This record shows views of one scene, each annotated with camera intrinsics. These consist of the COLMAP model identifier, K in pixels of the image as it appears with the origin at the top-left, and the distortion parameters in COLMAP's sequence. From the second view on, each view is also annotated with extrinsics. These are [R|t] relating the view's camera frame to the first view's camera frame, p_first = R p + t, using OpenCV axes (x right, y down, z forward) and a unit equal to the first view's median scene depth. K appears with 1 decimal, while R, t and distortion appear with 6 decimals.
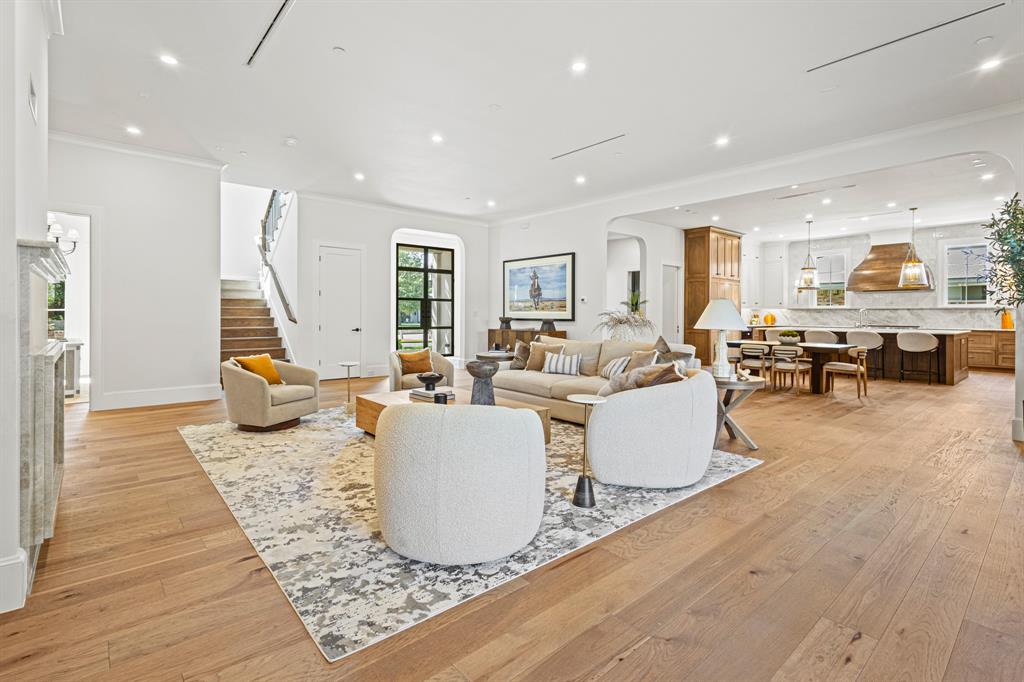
lens RADIAL K [[478.2, 0, 520.2], [0, 478.2, 315.9], [0, 0, 1]] dist [0.010123, -0.002912]
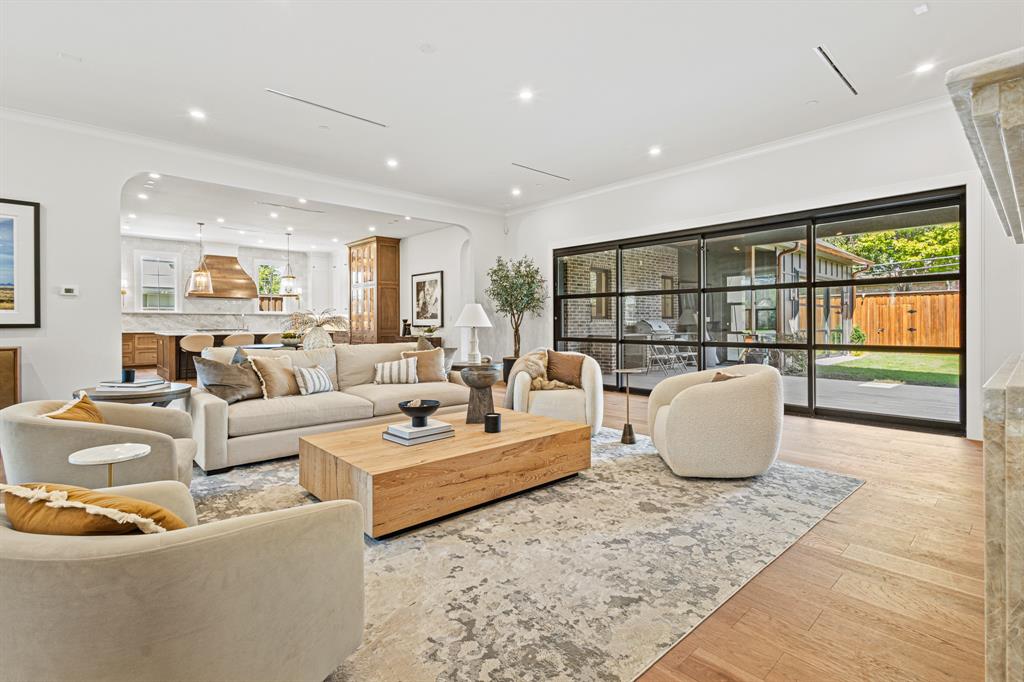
lens RADIAL K [[478.2, 0, 496.3], [0, 478.2, 321.9], [0, 0, 1]] dist [0.010123, -0.002912]
pose [[0.001103, -0.001393, 0.999998, -1.133983], [0.003892, 0.999991, 0.001389, 0.013831], [-0.999992, 0.003890, 0.001108, 1.188721]]
